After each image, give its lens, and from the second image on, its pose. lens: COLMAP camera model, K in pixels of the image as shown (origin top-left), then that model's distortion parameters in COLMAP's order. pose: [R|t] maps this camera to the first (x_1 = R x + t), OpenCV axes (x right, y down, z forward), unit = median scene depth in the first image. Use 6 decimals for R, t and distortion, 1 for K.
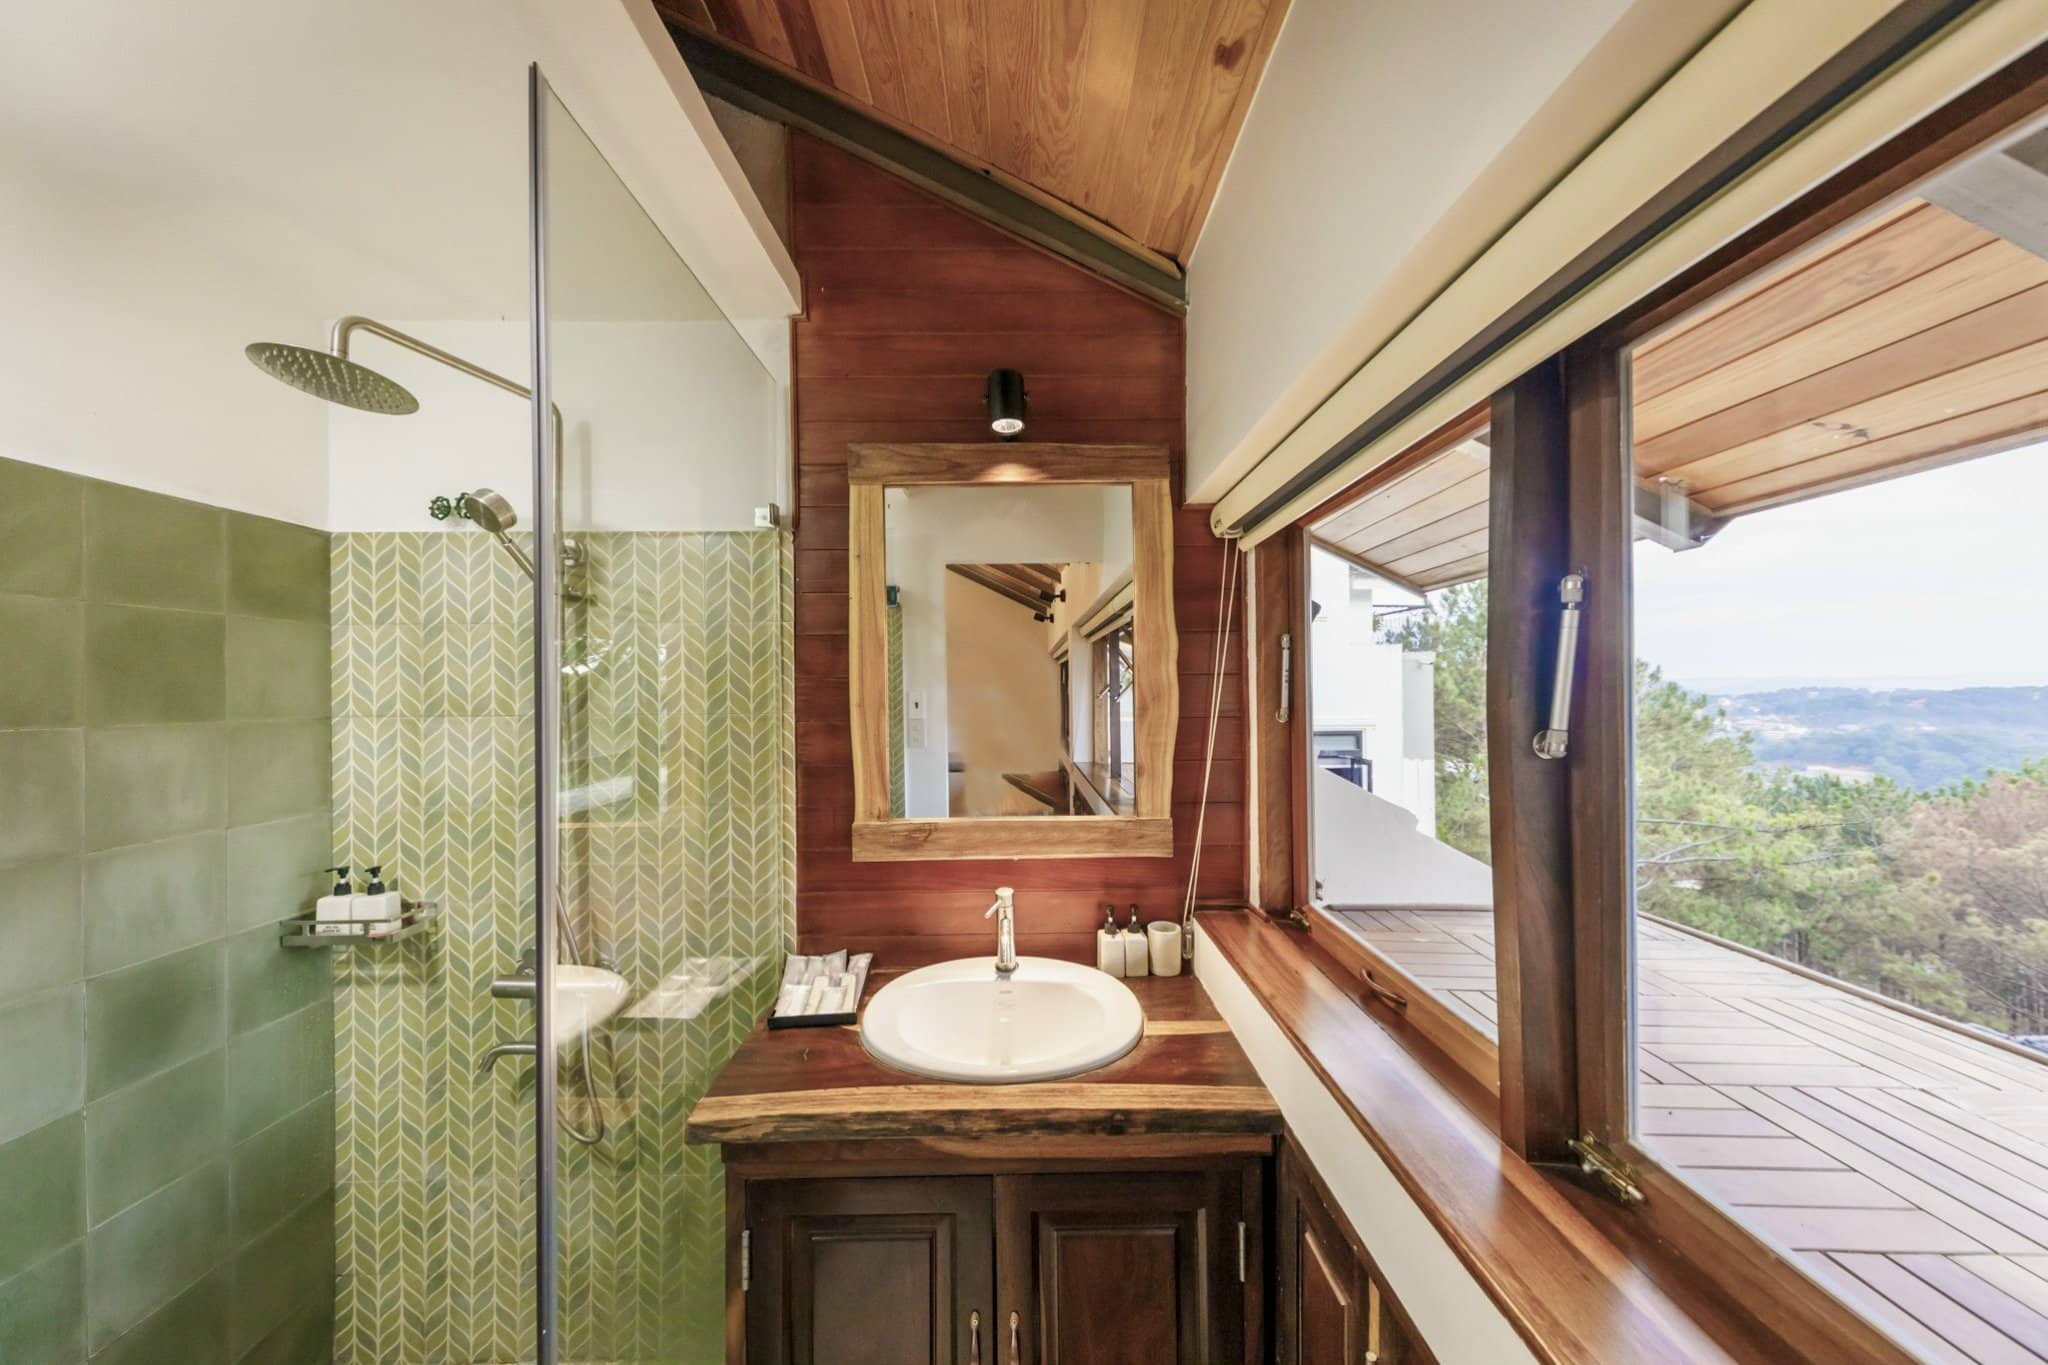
lens RADIAL K [[681.8, 0, 1024.5], [0, 681.8, 676.9], [0, 0, 1]] dist [0.018155, -0.002416]
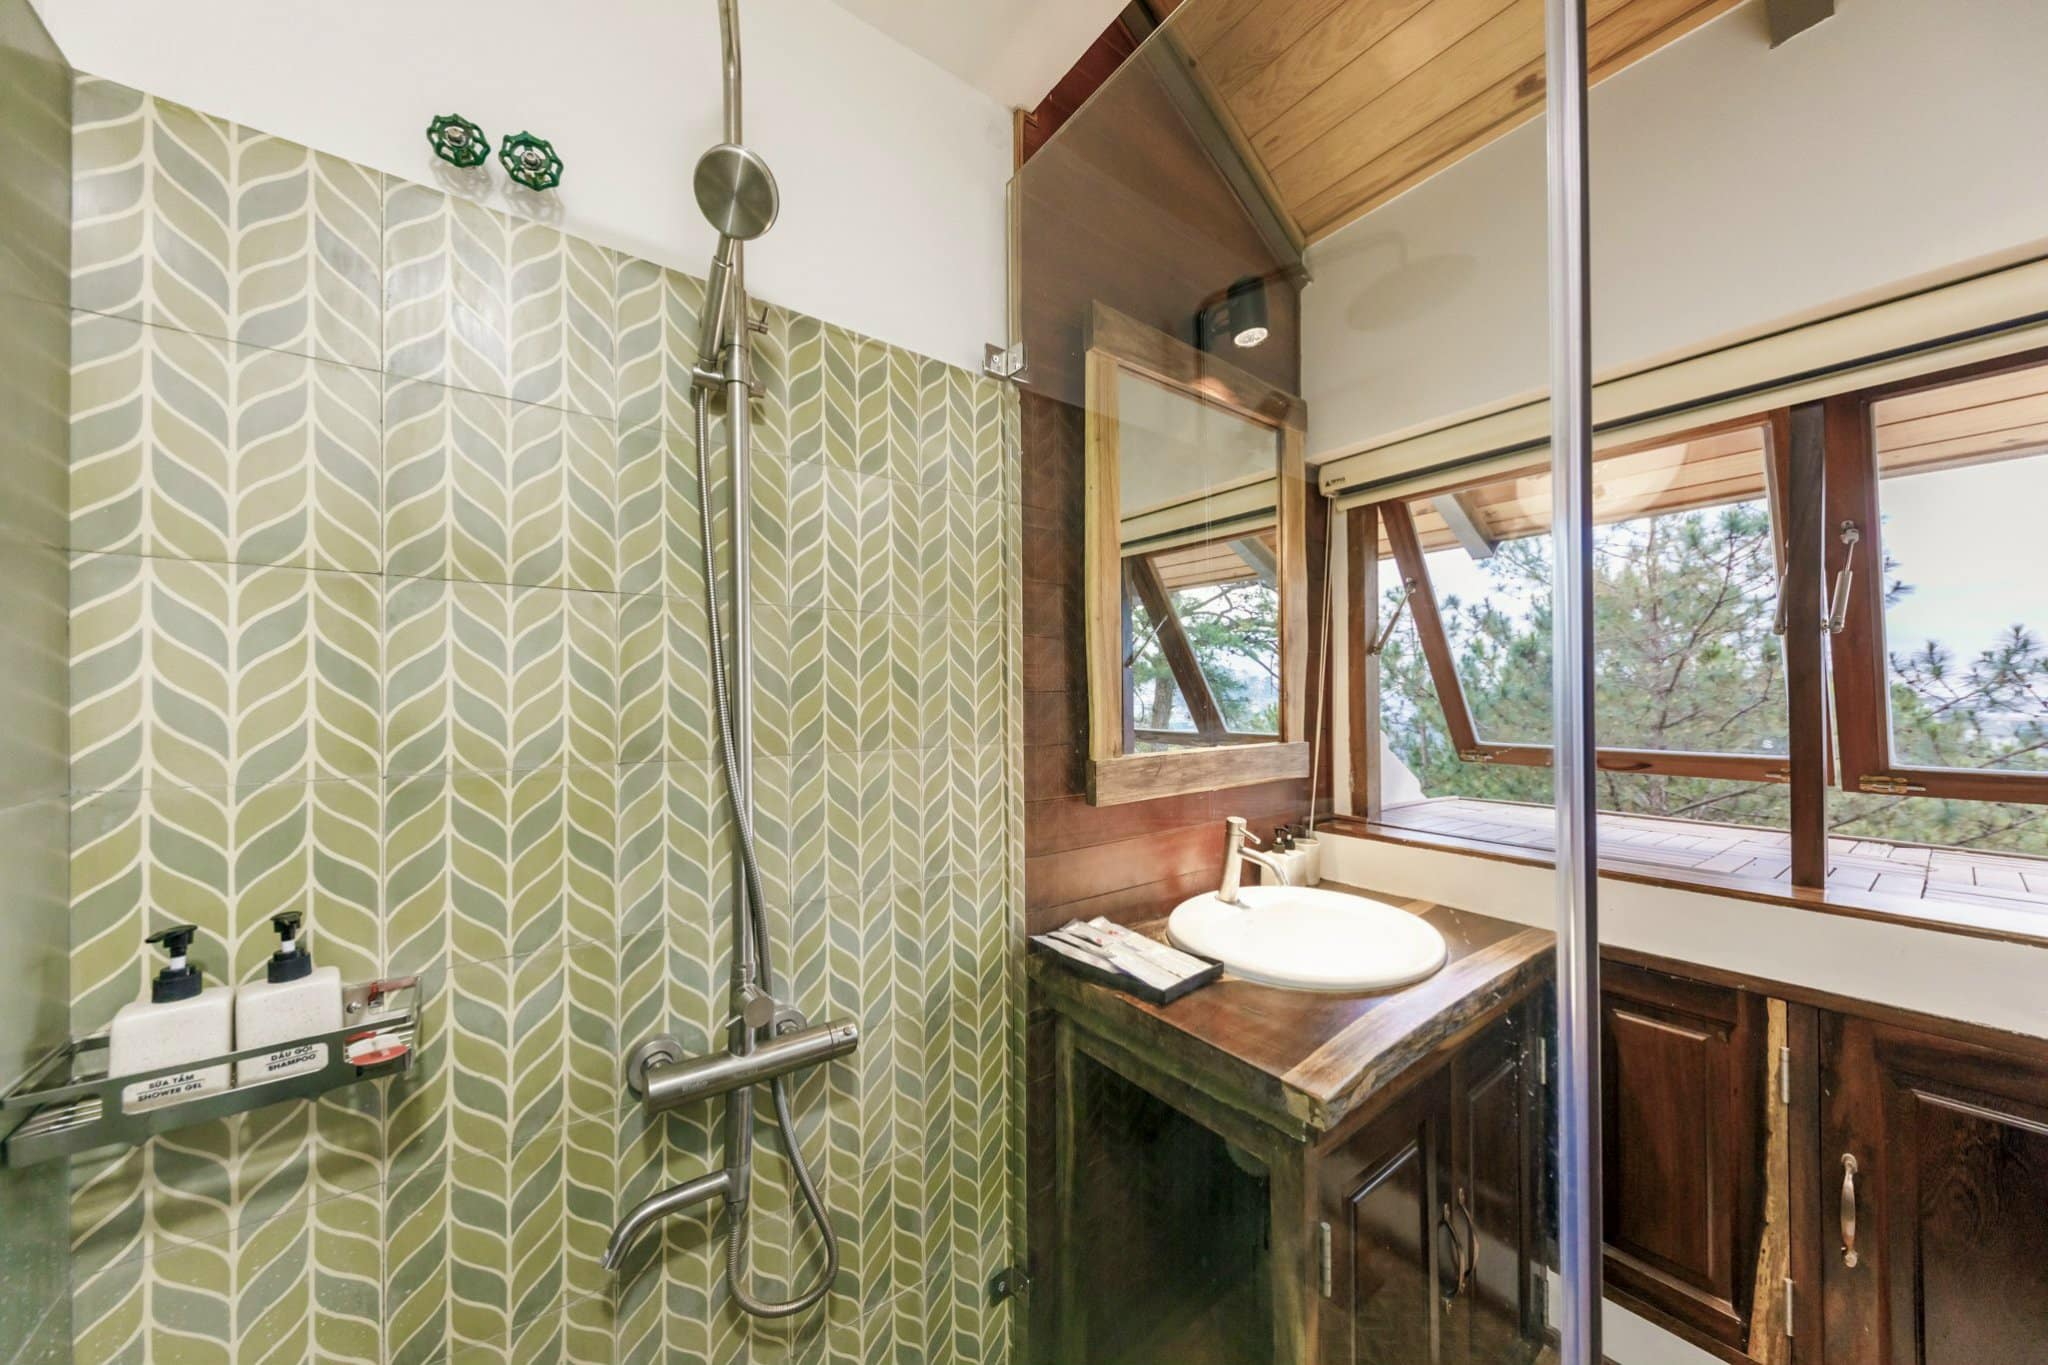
lens RADIAL K [[701.7, 0, 1019.3], [0, 701.7, 673.7], [0, 0, 1]] dist [0.010670, -0.002914]
pose [[0.797610, 0.024514, 0.602676, -0.820093], [-0.020203, 0.999699, -0.013925, 0.121207], [-0.602836, -0.001069, 0.797865, 0.376026]]
